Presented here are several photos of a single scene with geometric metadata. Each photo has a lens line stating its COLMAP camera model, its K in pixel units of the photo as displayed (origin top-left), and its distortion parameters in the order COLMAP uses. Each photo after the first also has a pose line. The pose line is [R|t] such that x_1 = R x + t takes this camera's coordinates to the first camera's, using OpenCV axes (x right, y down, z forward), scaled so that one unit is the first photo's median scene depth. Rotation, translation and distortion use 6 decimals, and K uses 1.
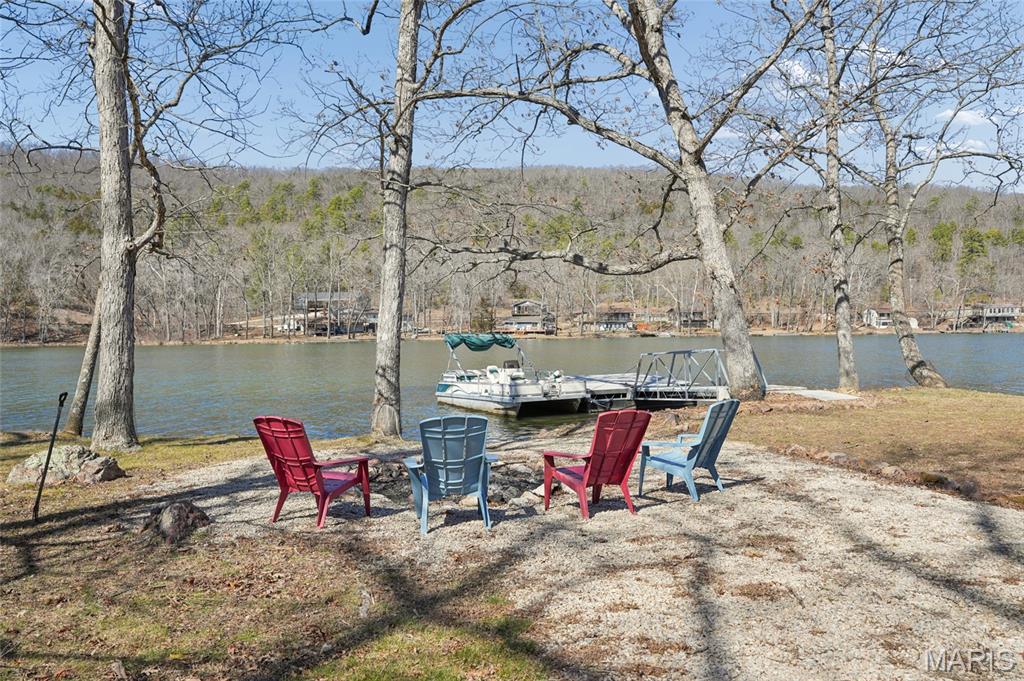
lens RADIAL K [[774.2, 0, 504.6], [0, 774.2, 336.0], [0, 0, 1]] dist [0.008782, -0.001559]
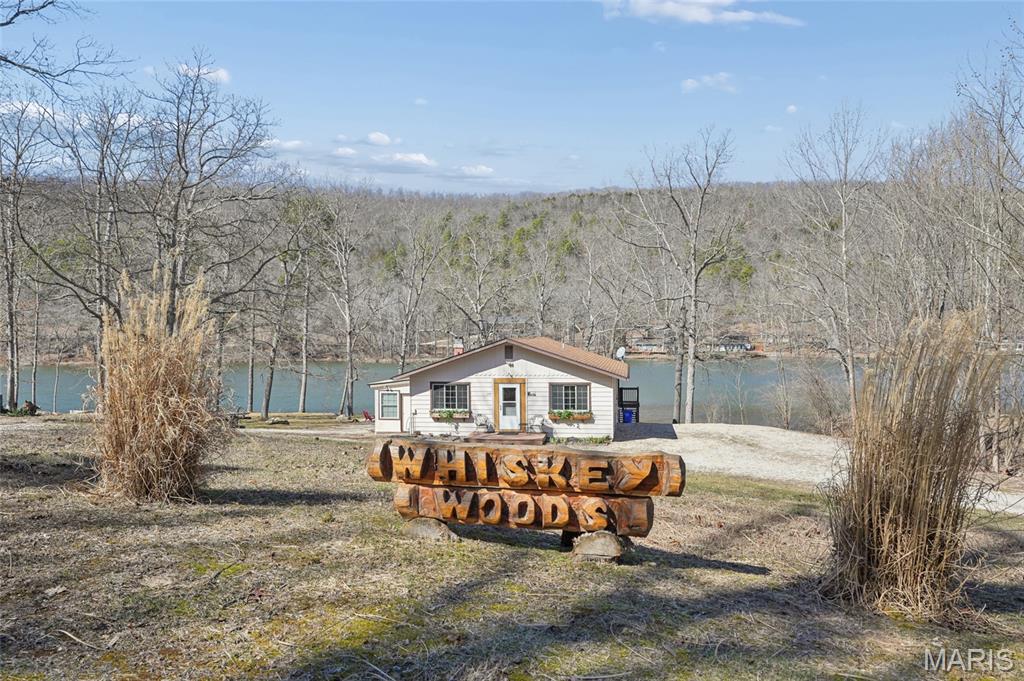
lens RADIAL K [[774.2, 0, 487.5], [0, 774.2, 359.8], [0, 0, 1]] dist [0.008782, -0.001559]
pose [[0.959246, 0.011602, -0.282334, 0.906721], [-0.004160, 0.999628, 0.026944, -0.187665], [0.282542, -0.024671, 0.958938, -1.824192]]
